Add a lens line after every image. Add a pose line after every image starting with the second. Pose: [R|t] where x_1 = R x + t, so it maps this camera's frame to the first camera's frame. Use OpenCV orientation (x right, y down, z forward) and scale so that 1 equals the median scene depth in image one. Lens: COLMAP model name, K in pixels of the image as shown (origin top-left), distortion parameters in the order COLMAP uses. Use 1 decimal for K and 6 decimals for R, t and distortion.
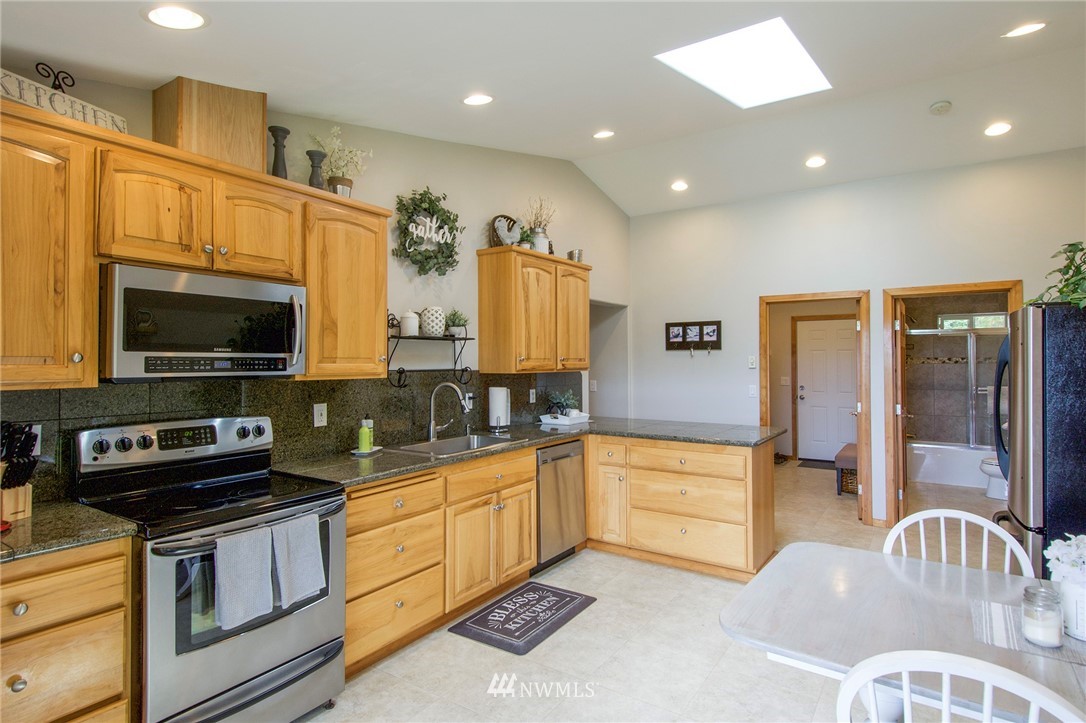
lens RADIAL K [[598.8, 0, 541.5], [0, 598.8, 357.5], [0, 0, 1]] dist [0.035403, -0.019637]
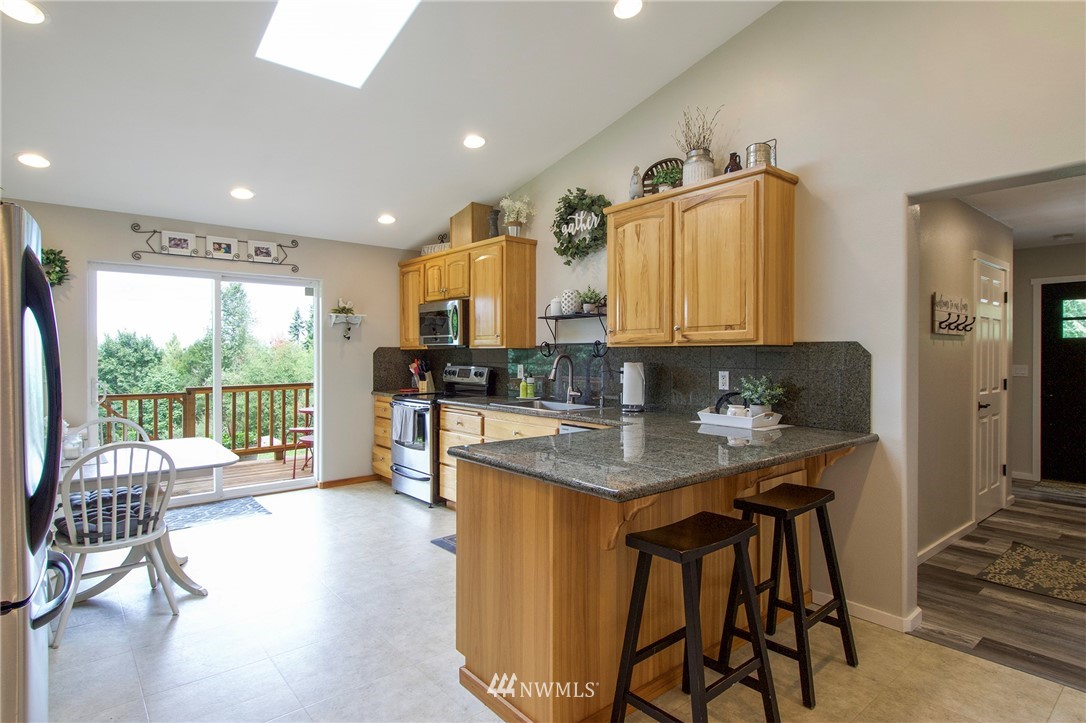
lens RADIAL K [[598.8, 0, 551.4], [0, 598.8, 358.8], [0, 0, 1]] dist [0.035403, -0.019637]
pose [[-0.307635, 0.009537, -0.951457, 0.970146], [0.006052, 0.999949, 0.008067, 0.041952], [0.951485, -0.003276, -0.307677, 1.354753]]
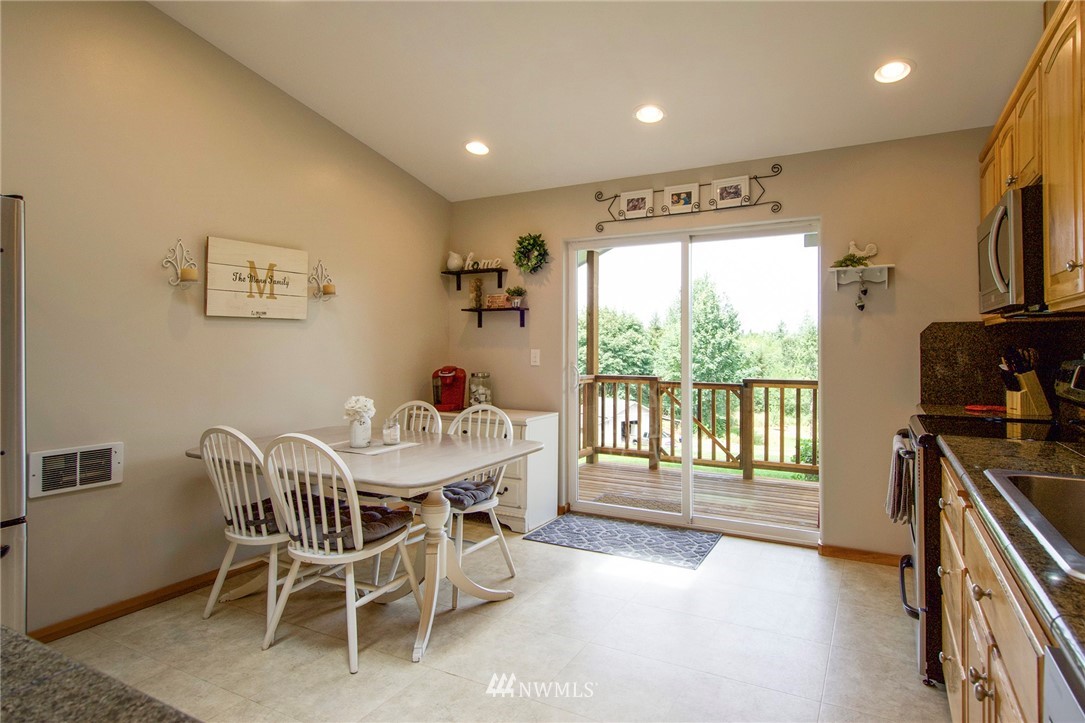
lens RADIAL K [[598.3, 0, 550.1], [0, 598.3, 340.2], [0, 0, 1]] dist [0.035403, -0.019637]
pose [[-0.999385, -0.006101, -0.034530, 0.158712], [-0.005389, 0.999772, -0.020664, 0.067461], [0.034648, -0.020465, -0.999190, 1.261350]]
